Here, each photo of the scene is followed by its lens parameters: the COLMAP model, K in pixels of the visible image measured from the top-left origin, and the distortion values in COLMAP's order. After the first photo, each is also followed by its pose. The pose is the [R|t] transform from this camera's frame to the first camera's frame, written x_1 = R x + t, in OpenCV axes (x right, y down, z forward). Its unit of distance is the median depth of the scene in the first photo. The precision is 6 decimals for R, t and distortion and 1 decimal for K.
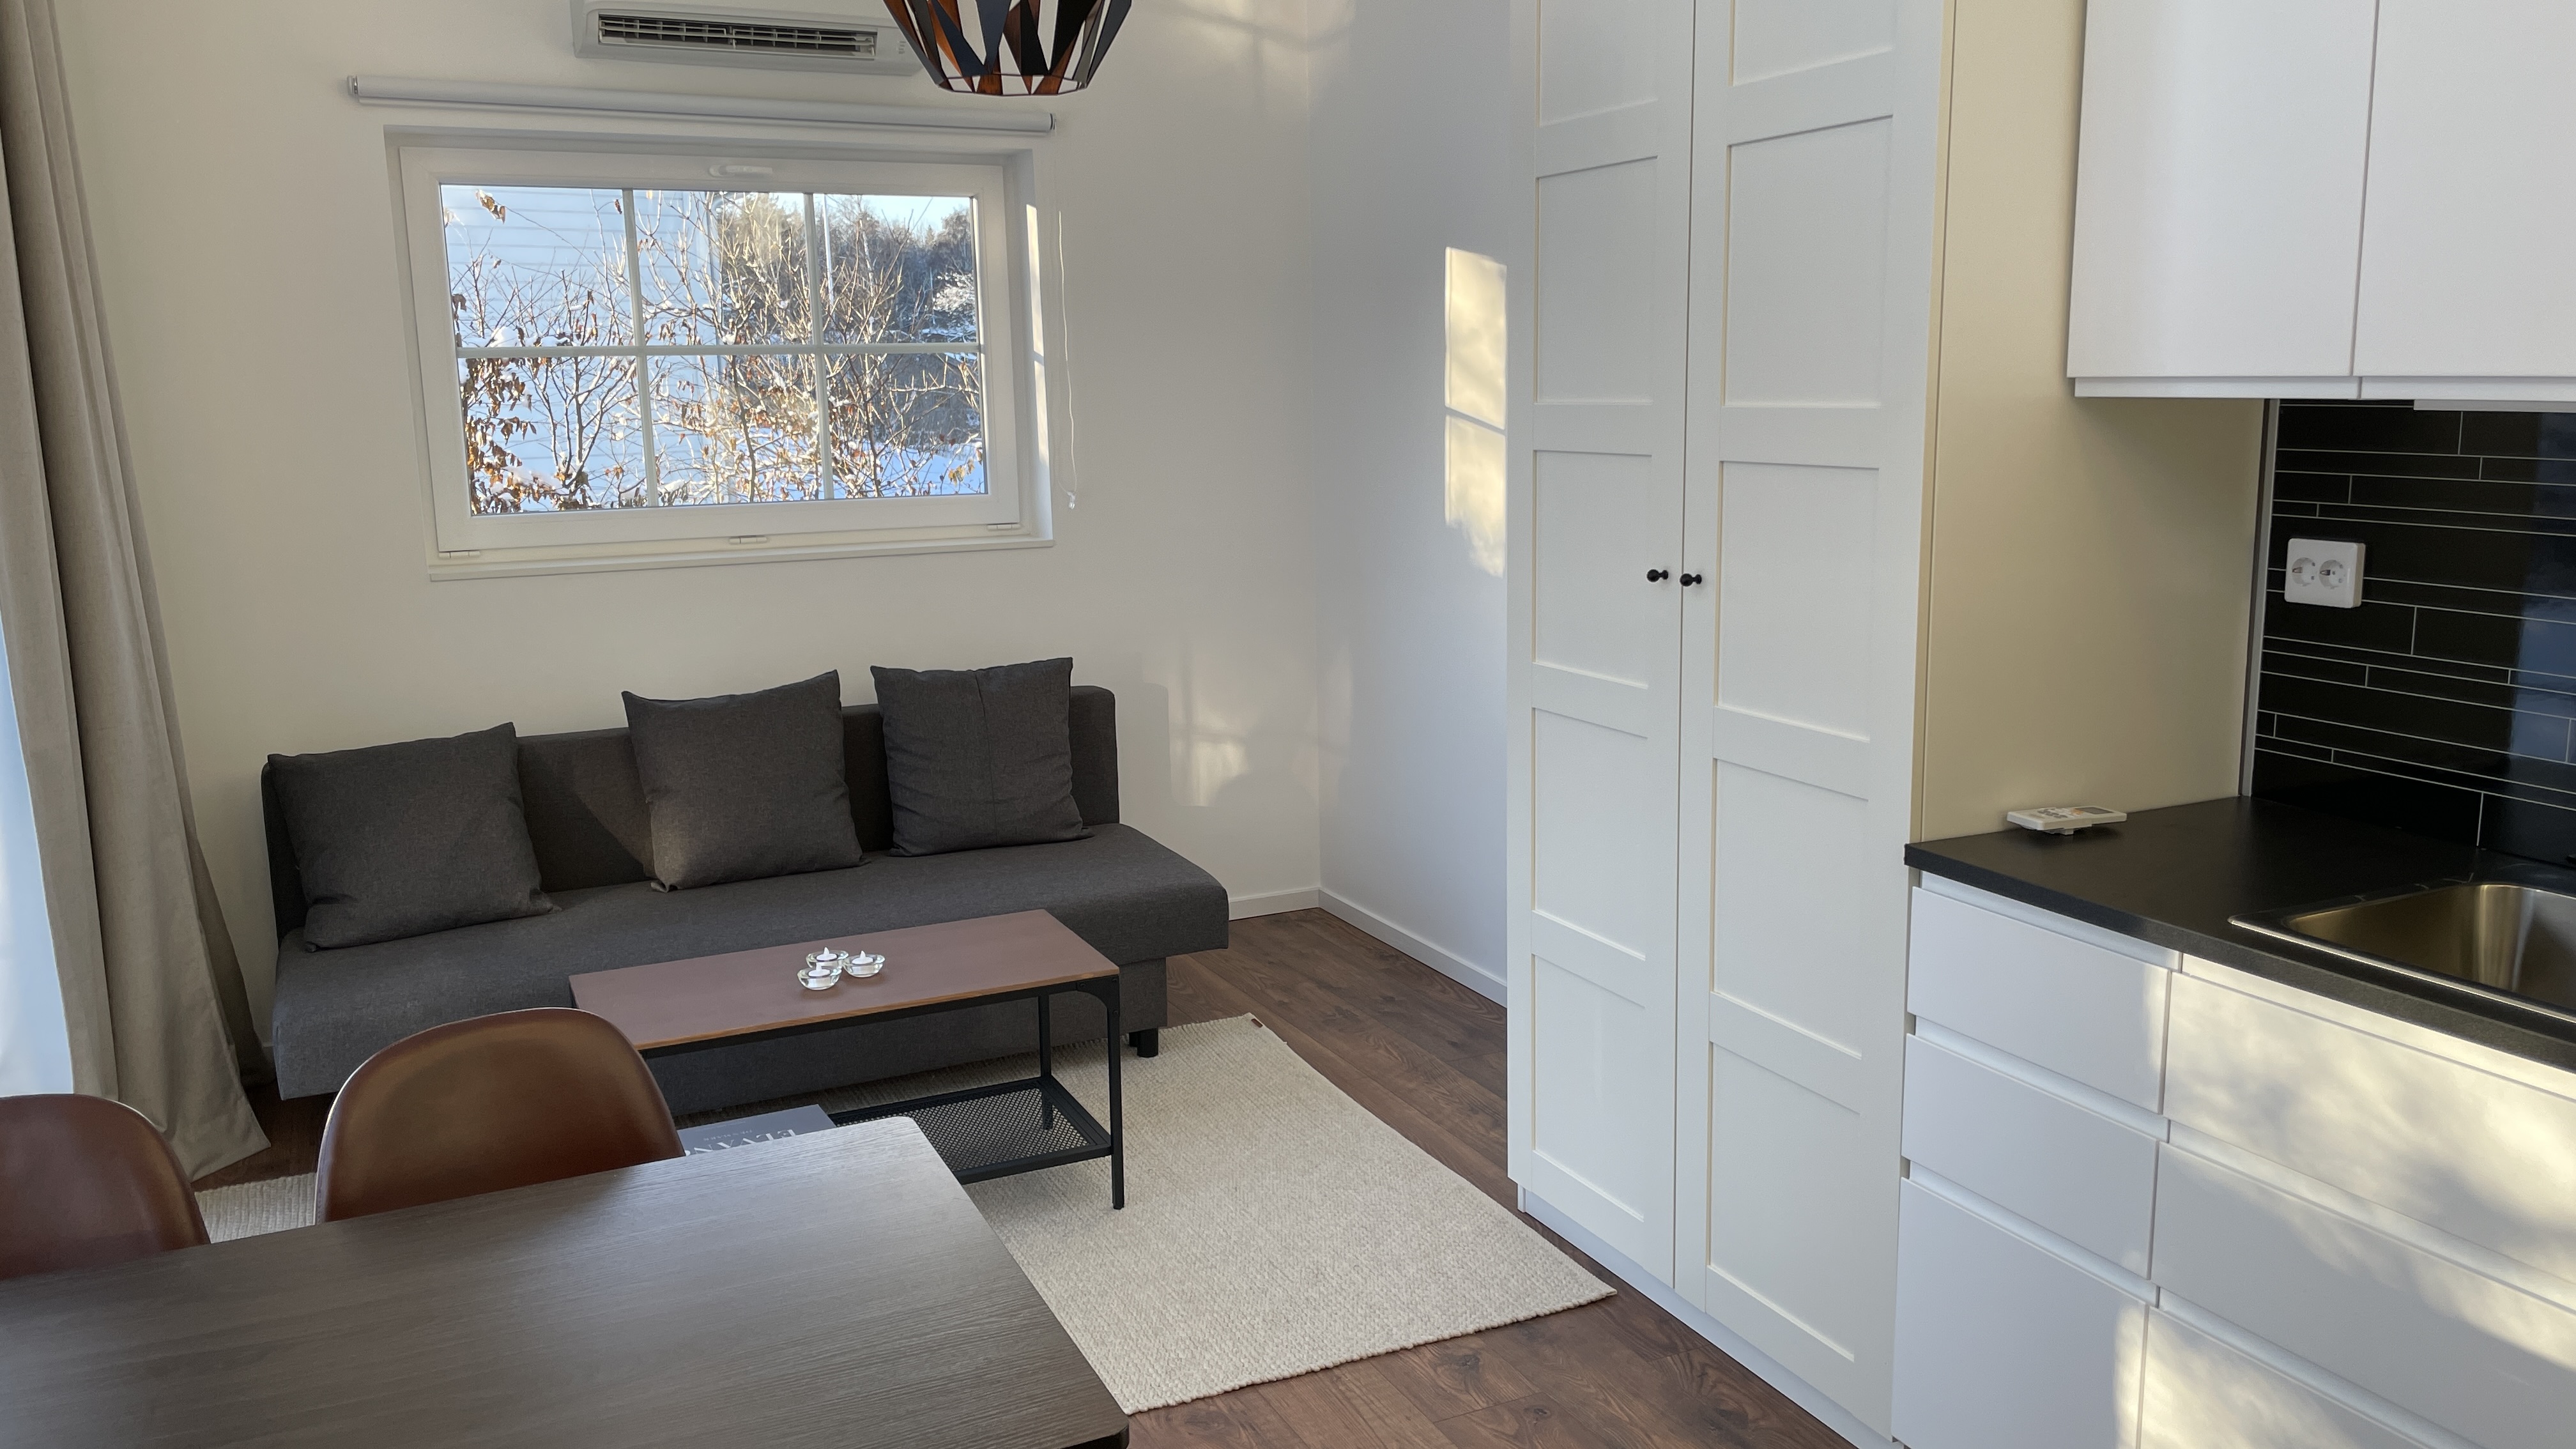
lens RADIAL K [[1977.4, 0, 1288.0], [0, 1977.4, 724.5], [0, 0, 1]] dist [0.081022, -0.122753]
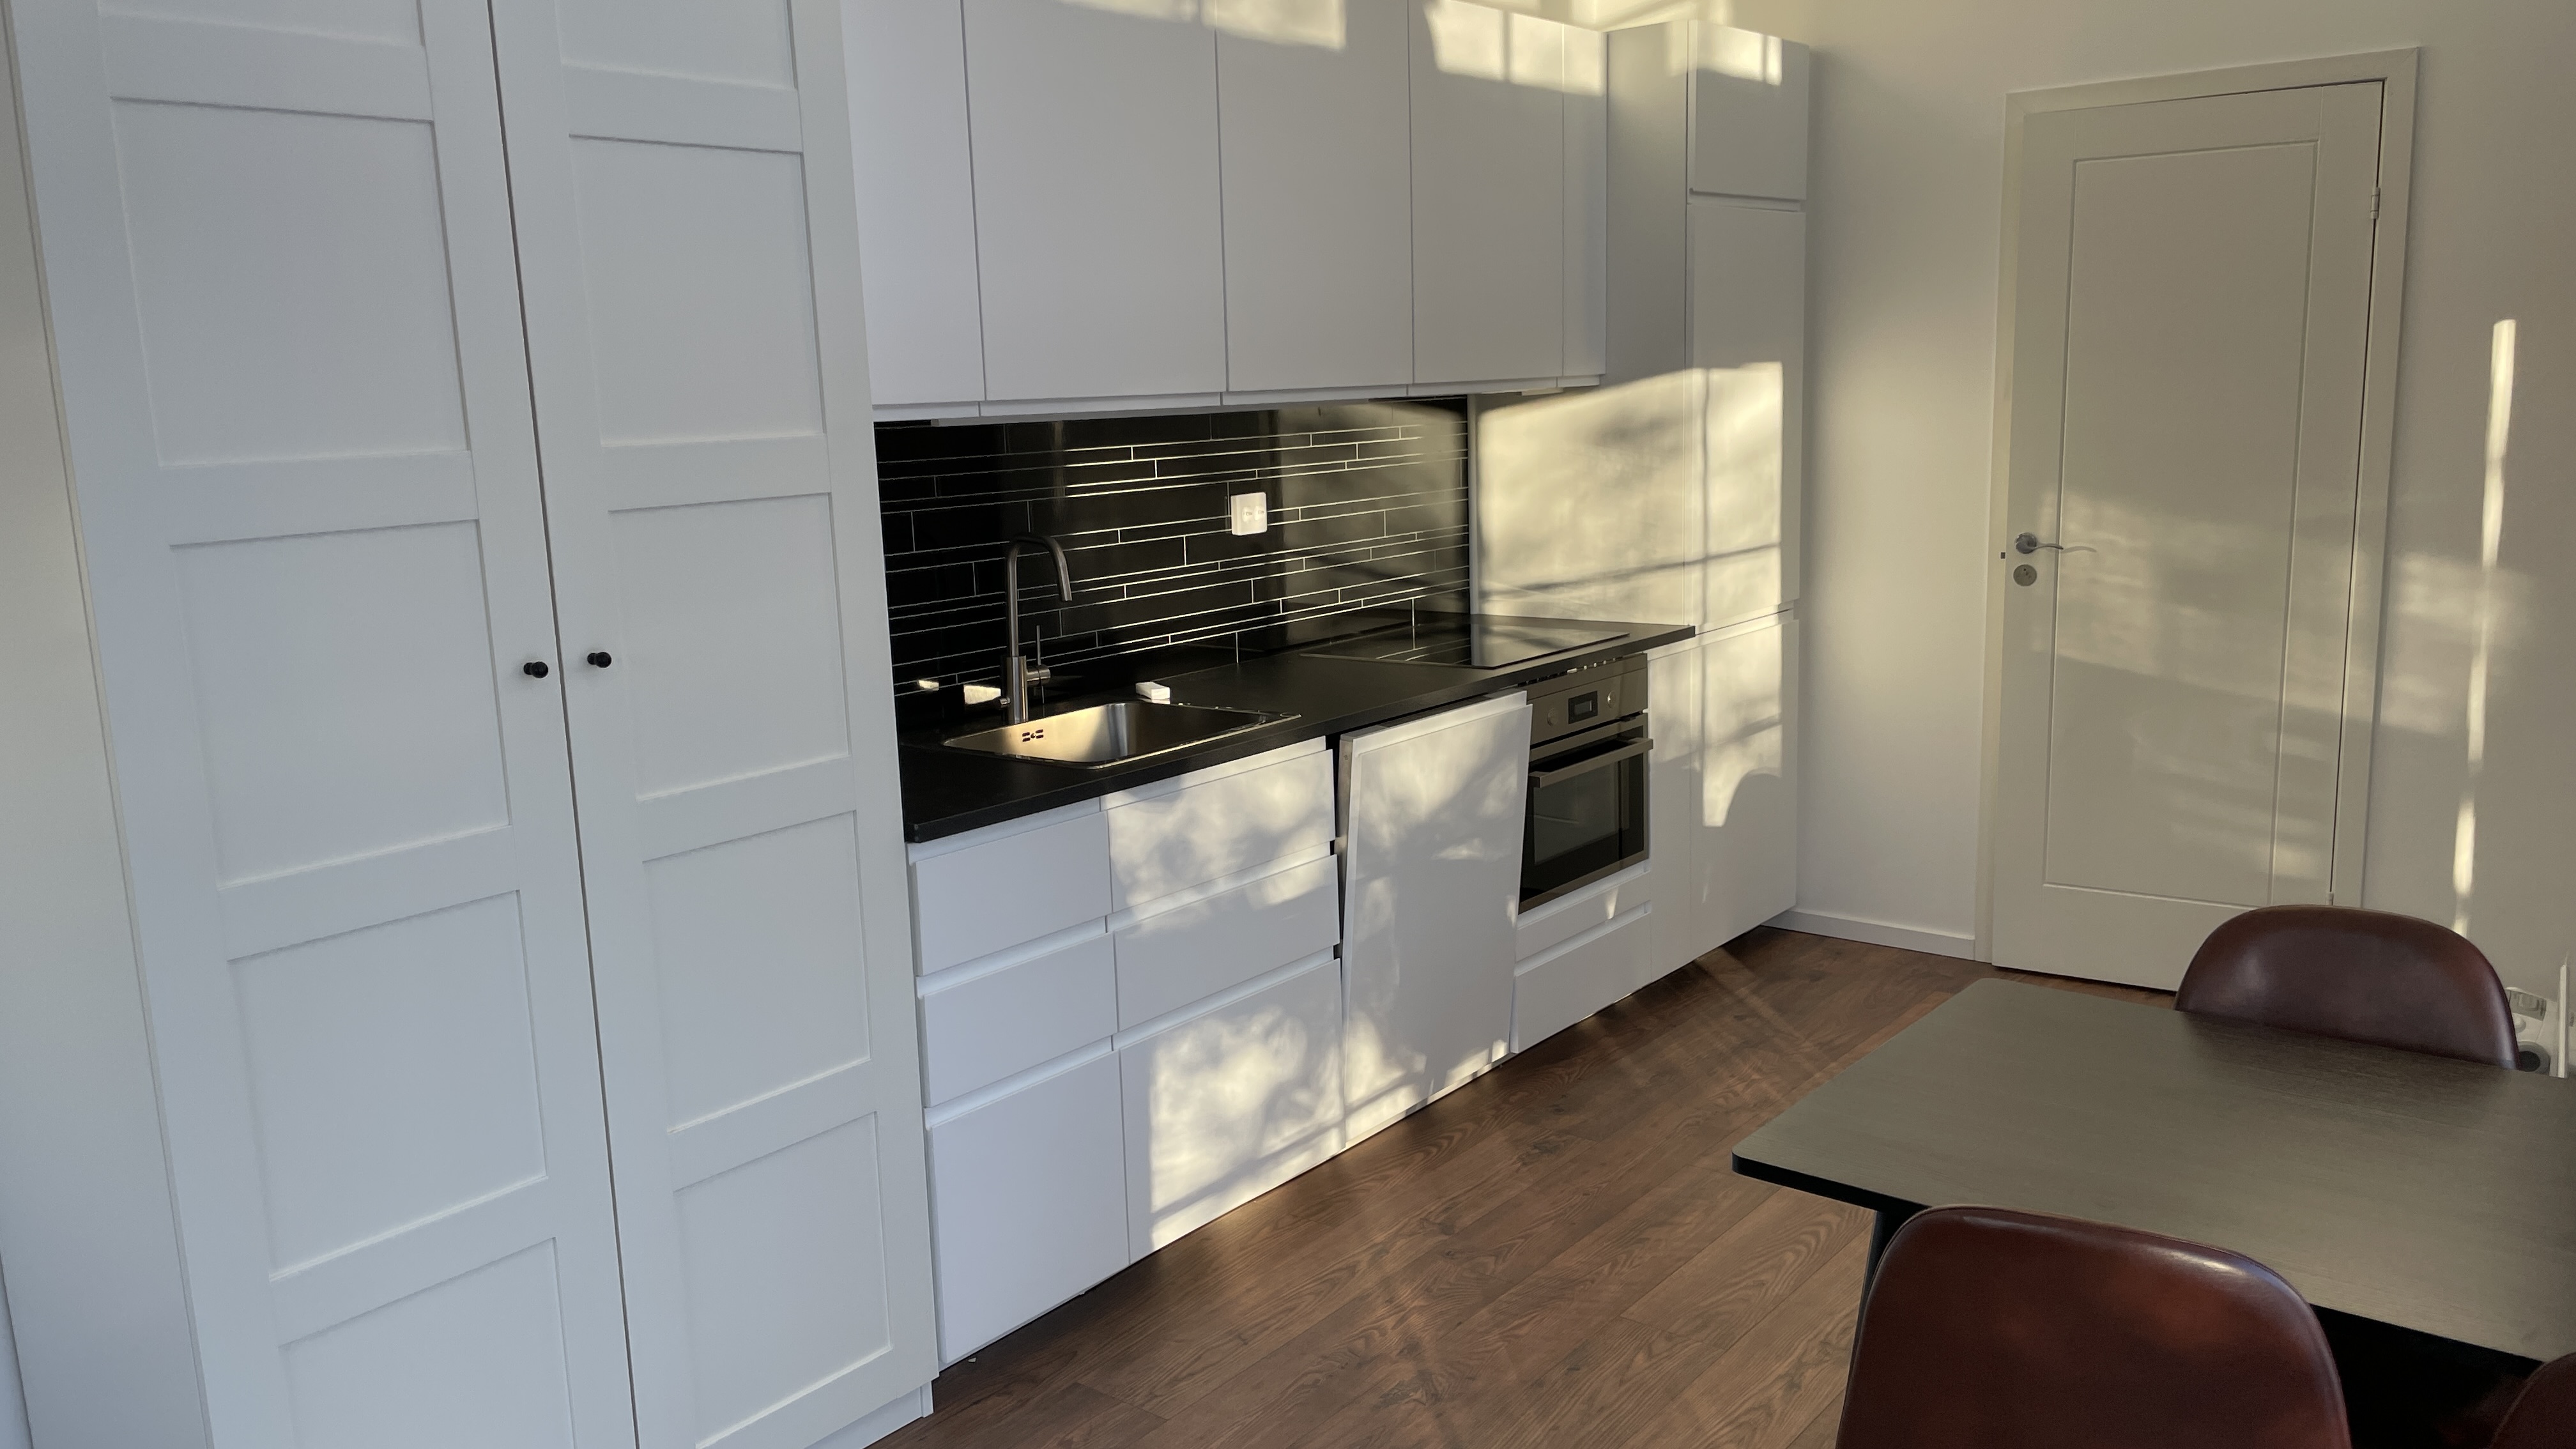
lens RADIAL K [[1977.4, 0, 1288.0], [0, 1977.4, 724.5], [0, 0, 1]] dist [0.081022, -0.122753]
pose [[-0.445396, -0.125509, 0.886493, -0.823413], [0.195110, 0.952724, 0.232914, -0.229193], [-0.873816, 0.276702, -0.399852, 1.361705]]
